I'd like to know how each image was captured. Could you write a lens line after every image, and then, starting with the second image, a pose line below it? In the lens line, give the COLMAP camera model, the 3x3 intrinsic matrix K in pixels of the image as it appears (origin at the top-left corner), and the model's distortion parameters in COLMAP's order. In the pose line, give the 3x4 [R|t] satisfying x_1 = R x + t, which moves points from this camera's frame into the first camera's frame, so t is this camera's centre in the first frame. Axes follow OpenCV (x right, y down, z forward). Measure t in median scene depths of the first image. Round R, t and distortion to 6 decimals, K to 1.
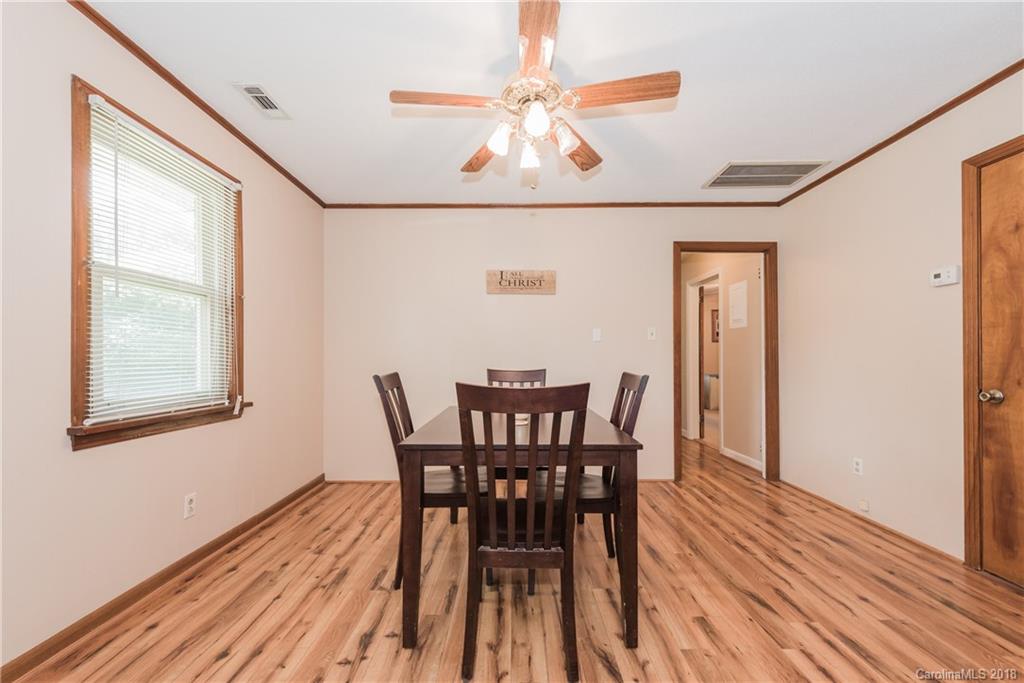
lens RADIAL K [[403.3, 0, 522.8], [0, 403.3, 362.2], [0, 0, 1]] dist [0.007234, -0.000366]
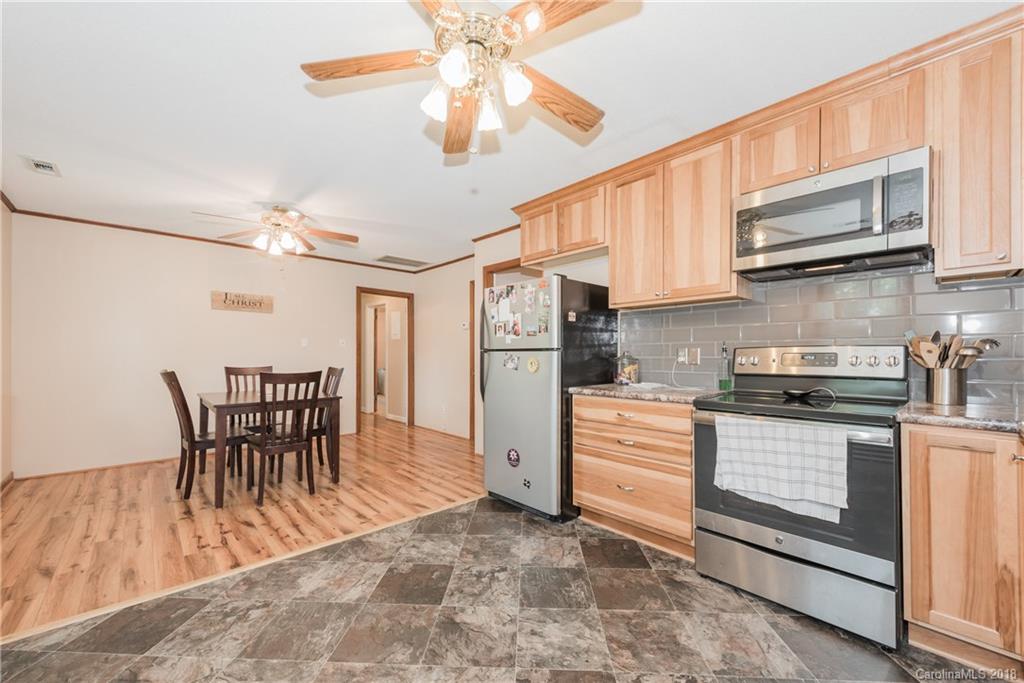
lens RADIAL K [[403.3, 0, 508.3], [0, 403.3, 346.5], [0, 0, 1]] dist [0.007234, -0.000366]
pose [[0.754604, 0.015518, 0.655997, -0.338075], [0.004025, 0.999592, -0.028276, -0.012321], [-0.656168, 0.023977, 0.754234, -0.921019]]
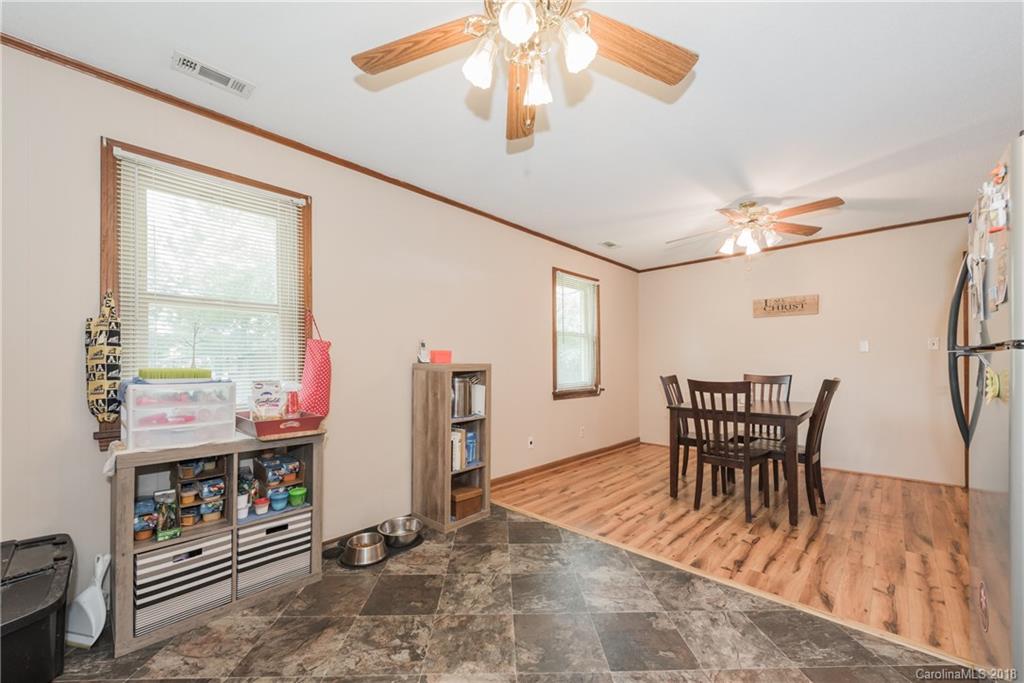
lens RADIAL K [[403.3, 0, 500.9], [0, 403.3, 355.7], [0, 0, 1]] dist [0.007234, -0.000366]
pose [[0.699499, -0.015556, -0.714465, 0.427384], [-0.002017, 0.999716, -0.023742, -0.016611], [0.714631, 0.018048, 0.699269, -0.812213]]
